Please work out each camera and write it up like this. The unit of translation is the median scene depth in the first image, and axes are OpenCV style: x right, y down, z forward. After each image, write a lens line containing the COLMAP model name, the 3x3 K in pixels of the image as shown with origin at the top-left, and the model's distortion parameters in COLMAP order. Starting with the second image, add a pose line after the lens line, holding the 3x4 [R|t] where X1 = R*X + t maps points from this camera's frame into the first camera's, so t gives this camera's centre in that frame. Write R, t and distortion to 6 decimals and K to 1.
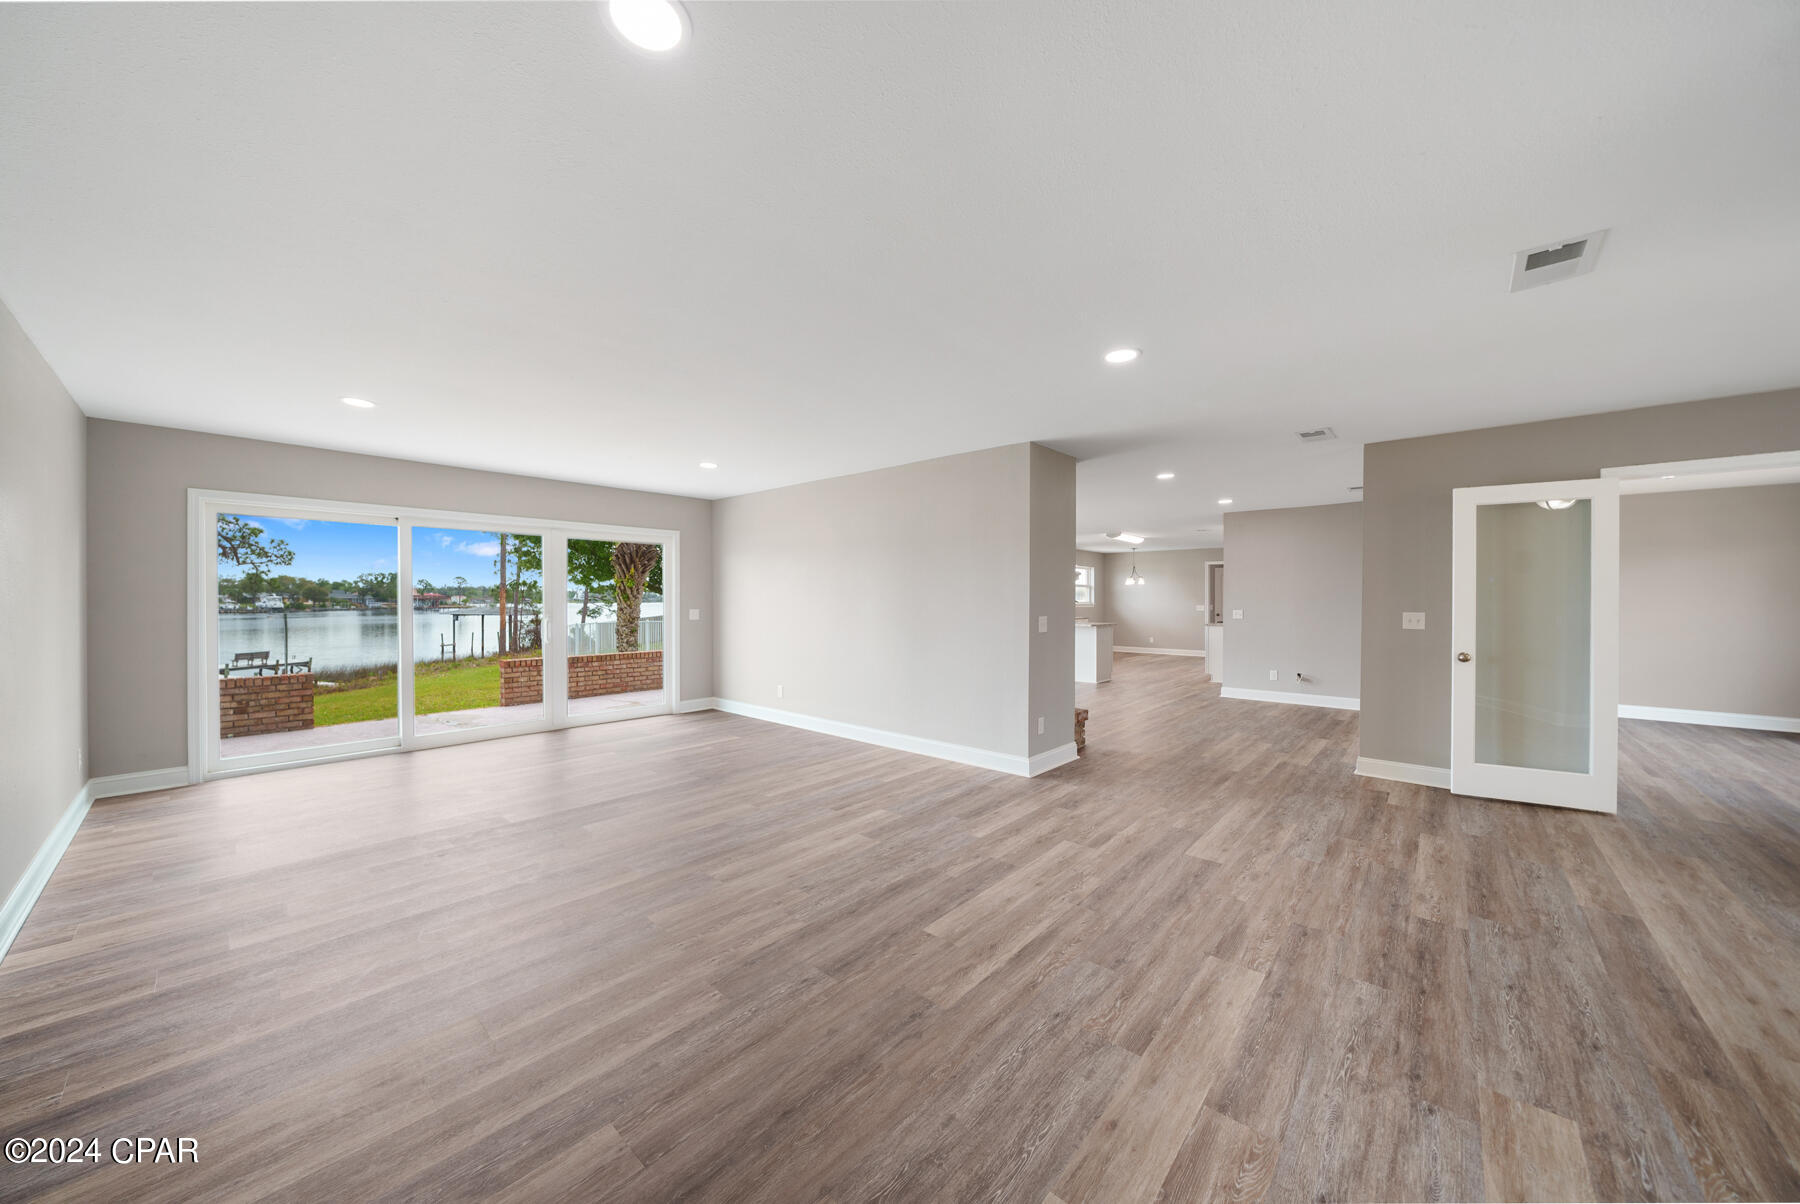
lens RADIAL K [[618.6, 0, 889.4], [0, 618.6, 598.6], [0, 0, 1]] dist [-0.001254, -0.000124]
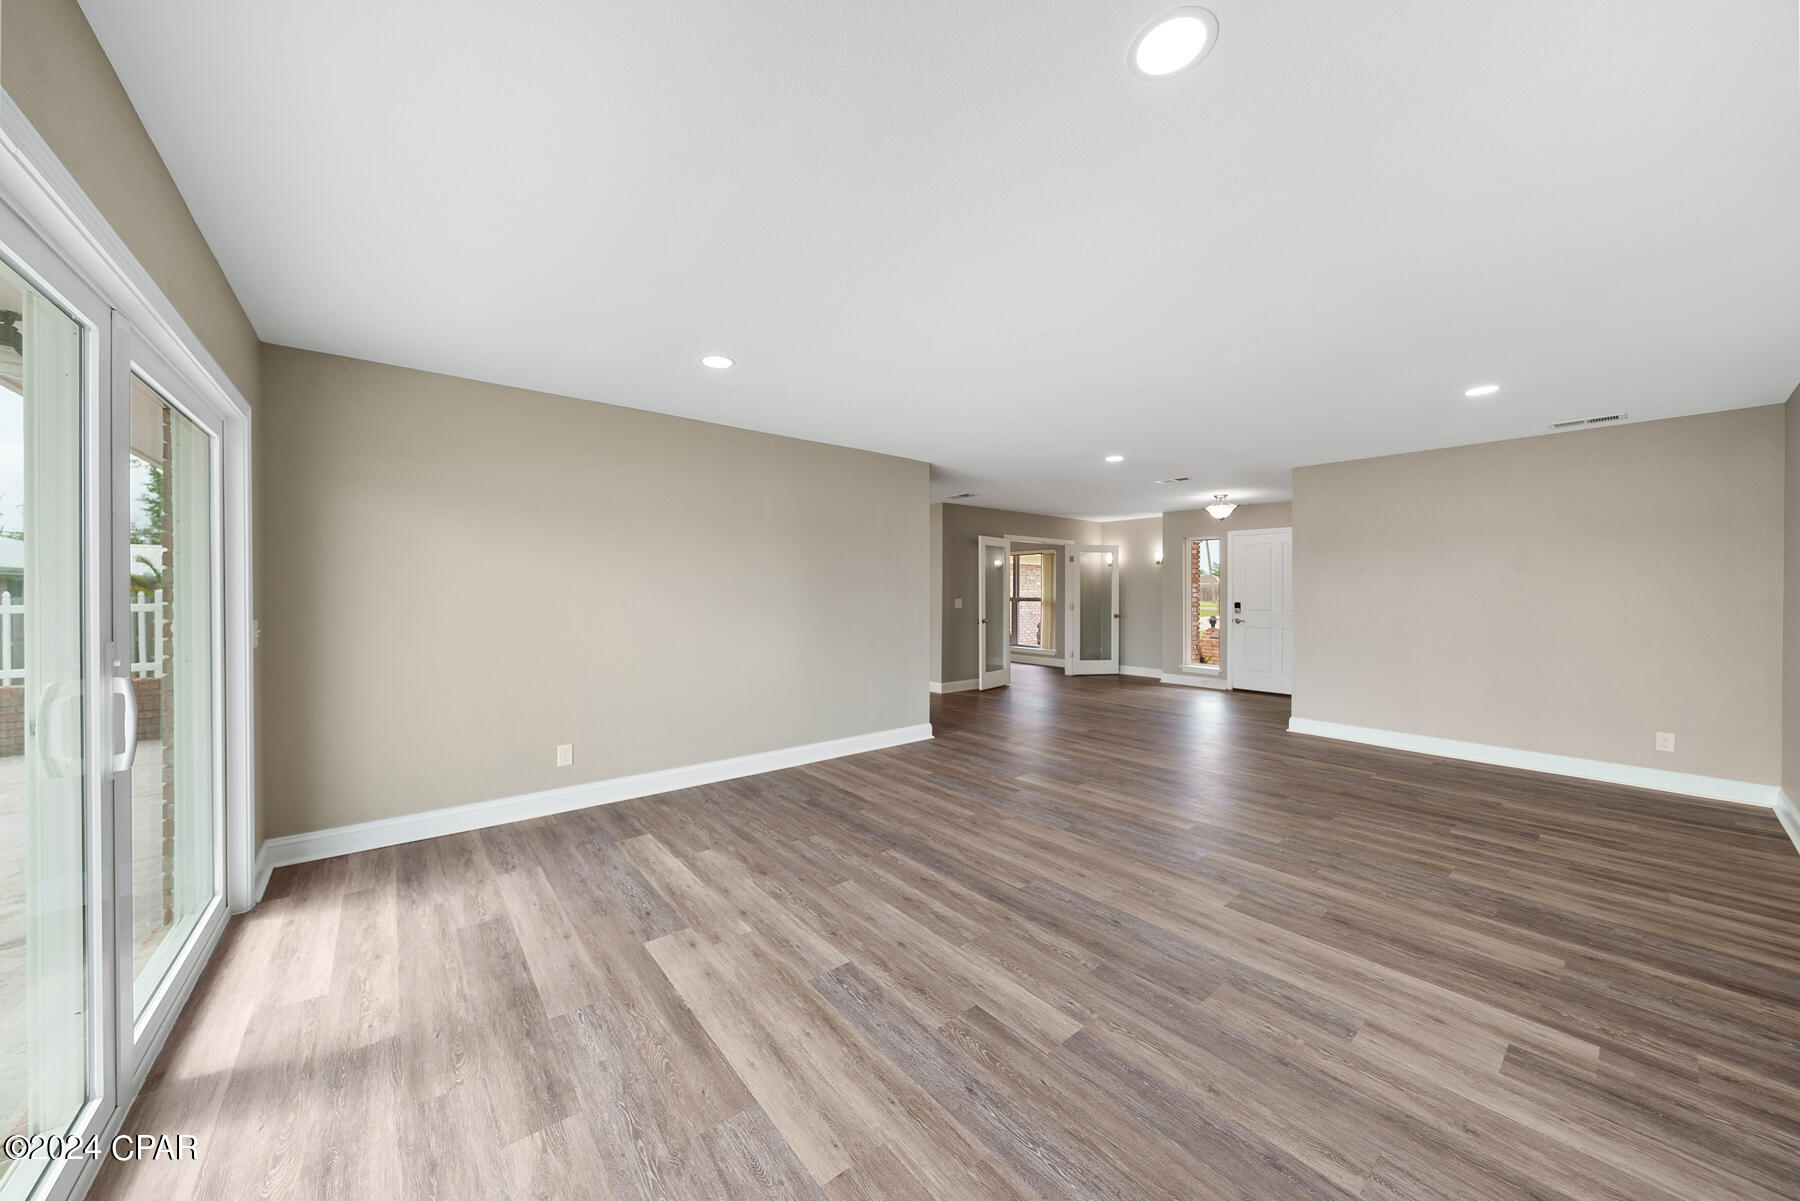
lens RADIAL K [[618.6, 0, 889.4], [0, 618.6, 597.1], [0, 0, 1]] dist [-0.001254, -0.000124]
pose [[0.167274, -0.013989, 0.985811, -1.088086], [-0.001101, 0.999896, 0.014376, -0.009733], [-0.985910, -0.003490, 0.167241, 0.960245]]
